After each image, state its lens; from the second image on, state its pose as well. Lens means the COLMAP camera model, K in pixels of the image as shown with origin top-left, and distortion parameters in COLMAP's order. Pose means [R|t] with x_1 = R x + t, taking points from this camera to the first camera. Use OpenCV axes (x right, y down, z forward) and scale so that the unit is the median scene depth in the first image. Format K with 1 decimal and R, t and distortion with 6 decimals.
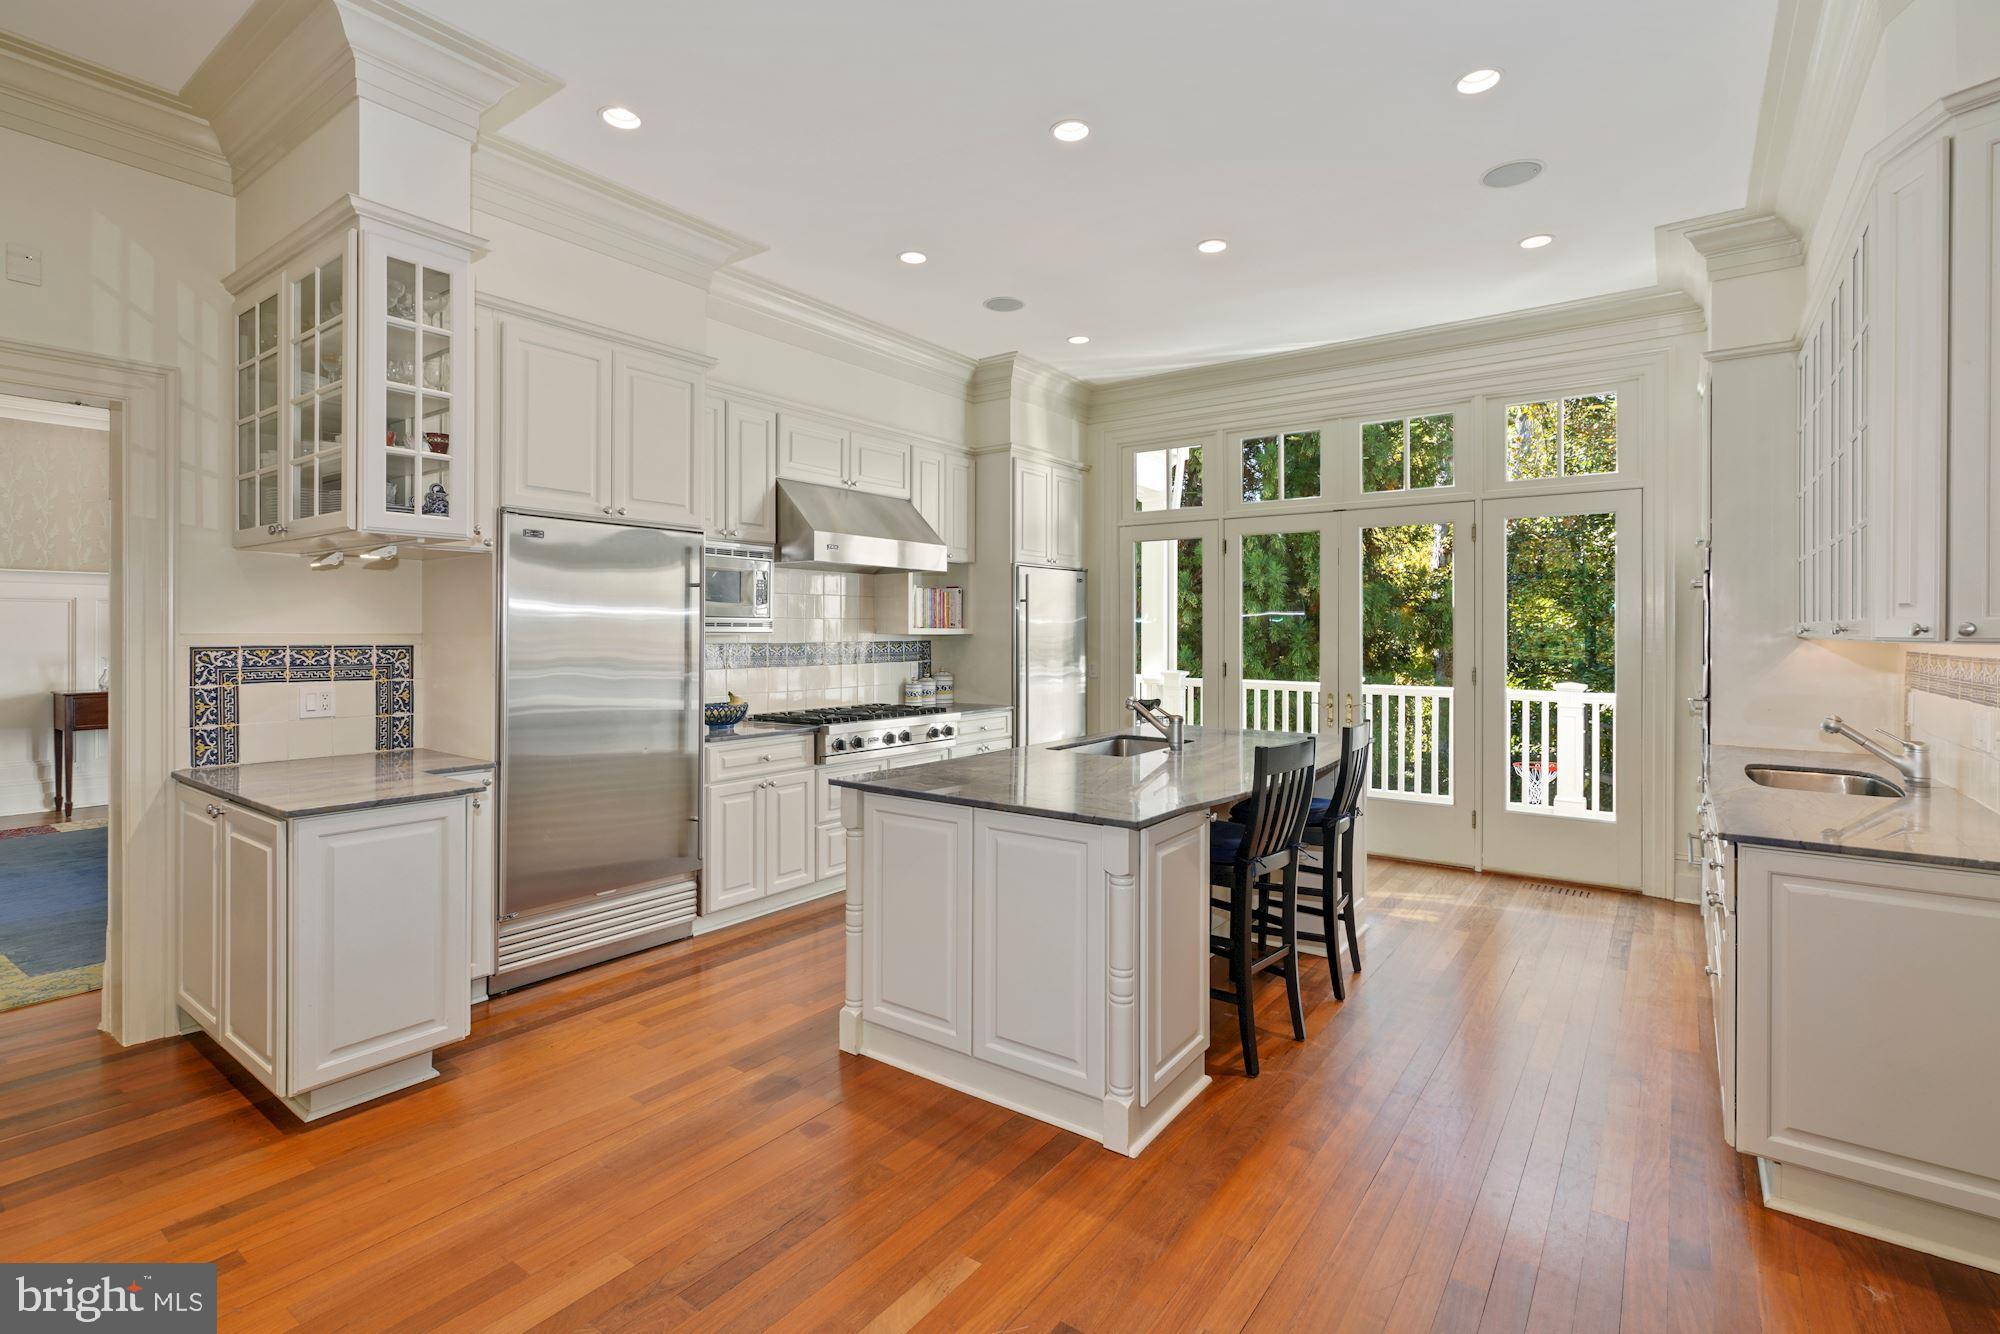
lens RADIAL K [[920.5, 0, 992.3], [0, 920.5, 632.1], [0, 0, 1]] dist [0.003481, 0.000185]
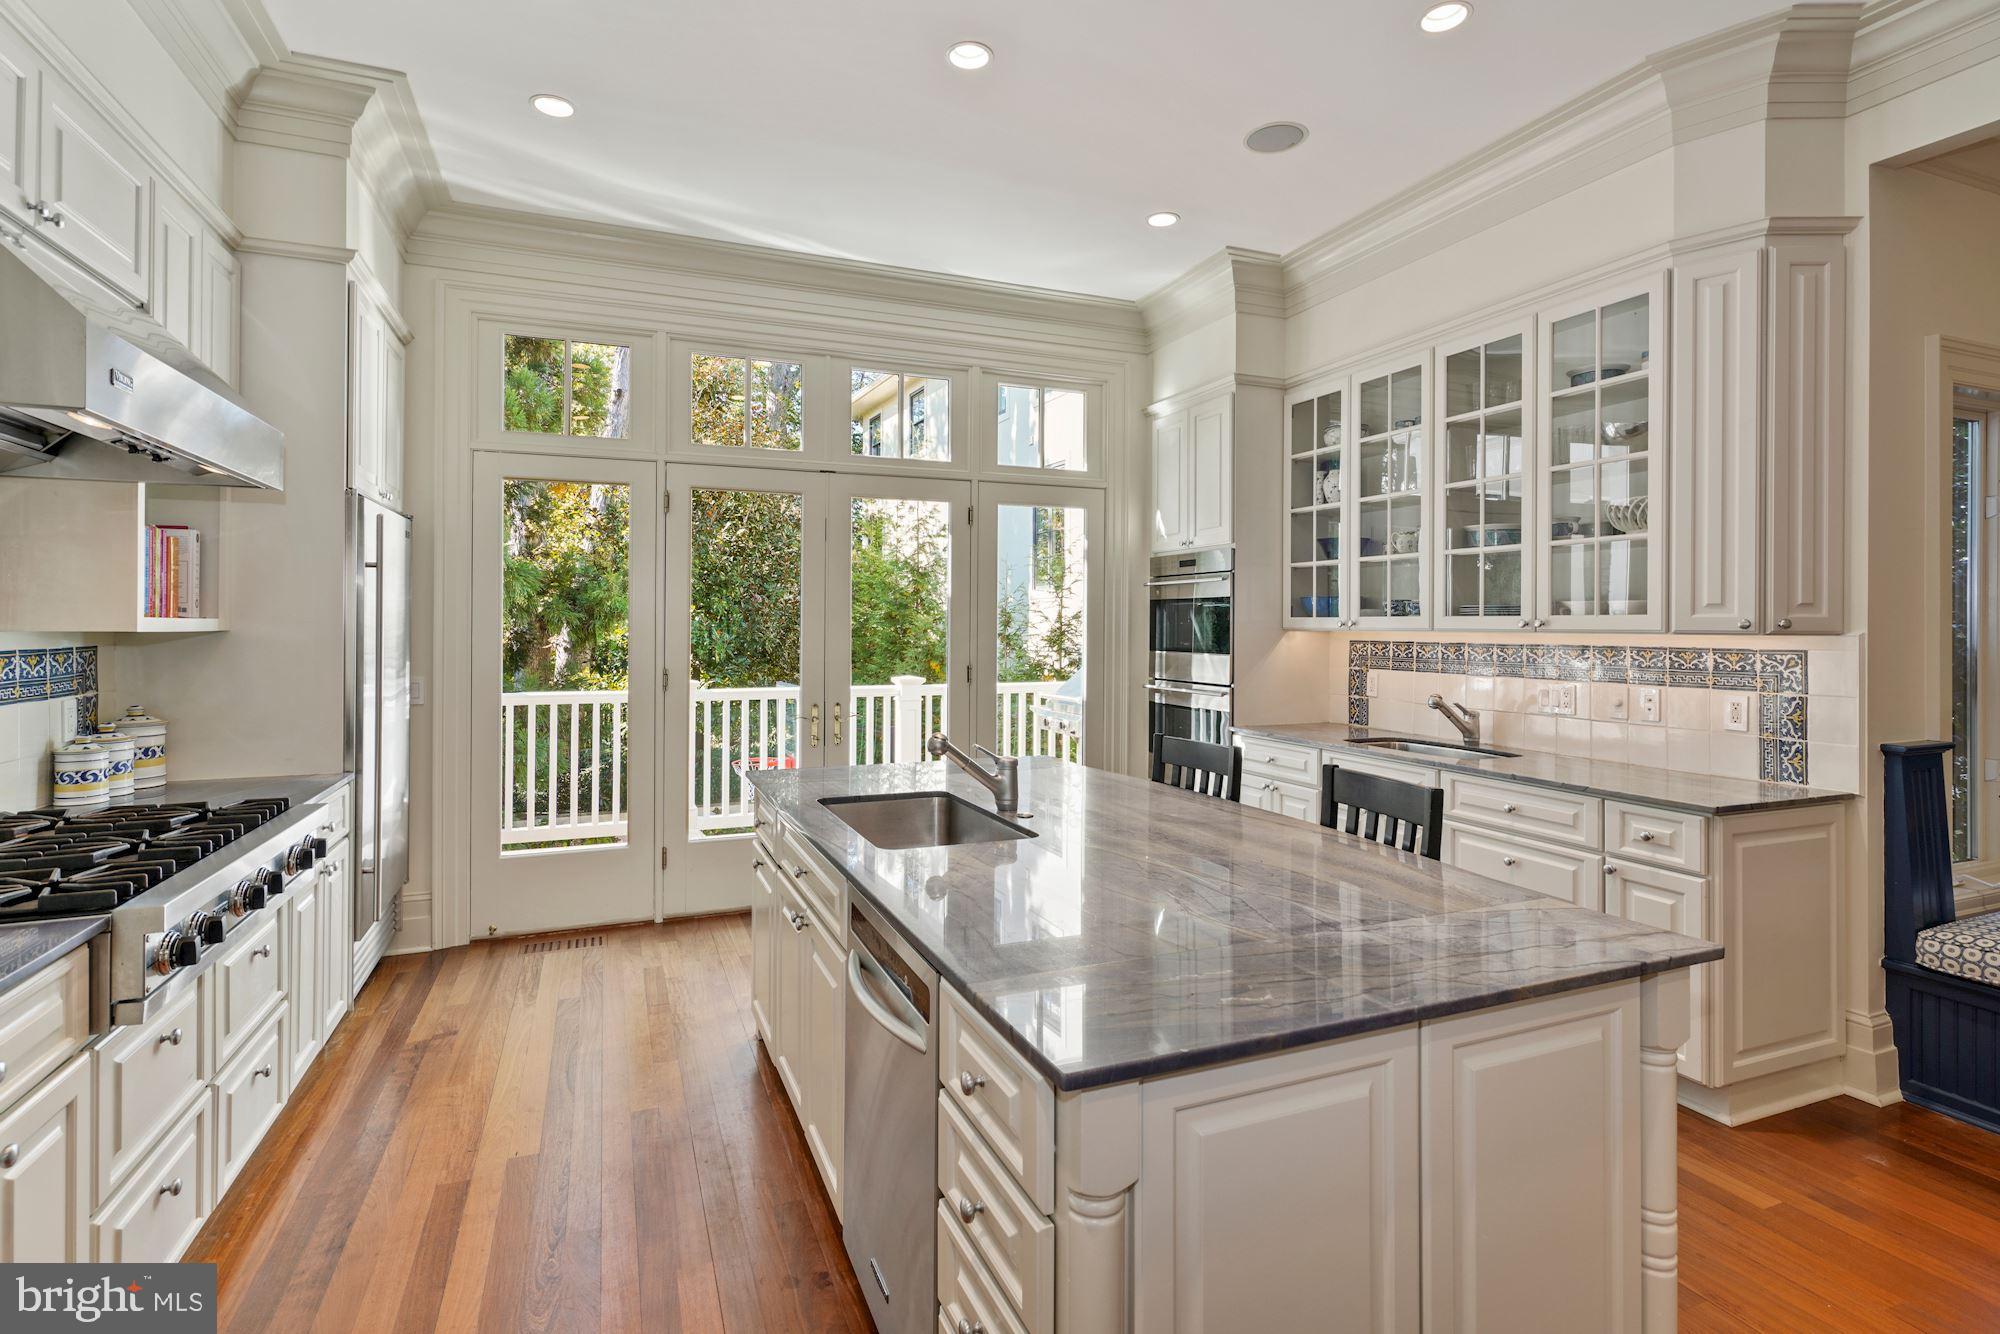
lens RADIAL K [[971.6, 0, 997.2], [0, 971.6, 620.2], [0, 0, 1]] dist [-0.000782, -0.000075]
pose [[0.519388, 0.004298, 0.854528, -0.418794], [-0.000524, 0.999989, -0.004711, -0.001354], [-0.854539, 0.001999, 0.519384, 0.719449]]
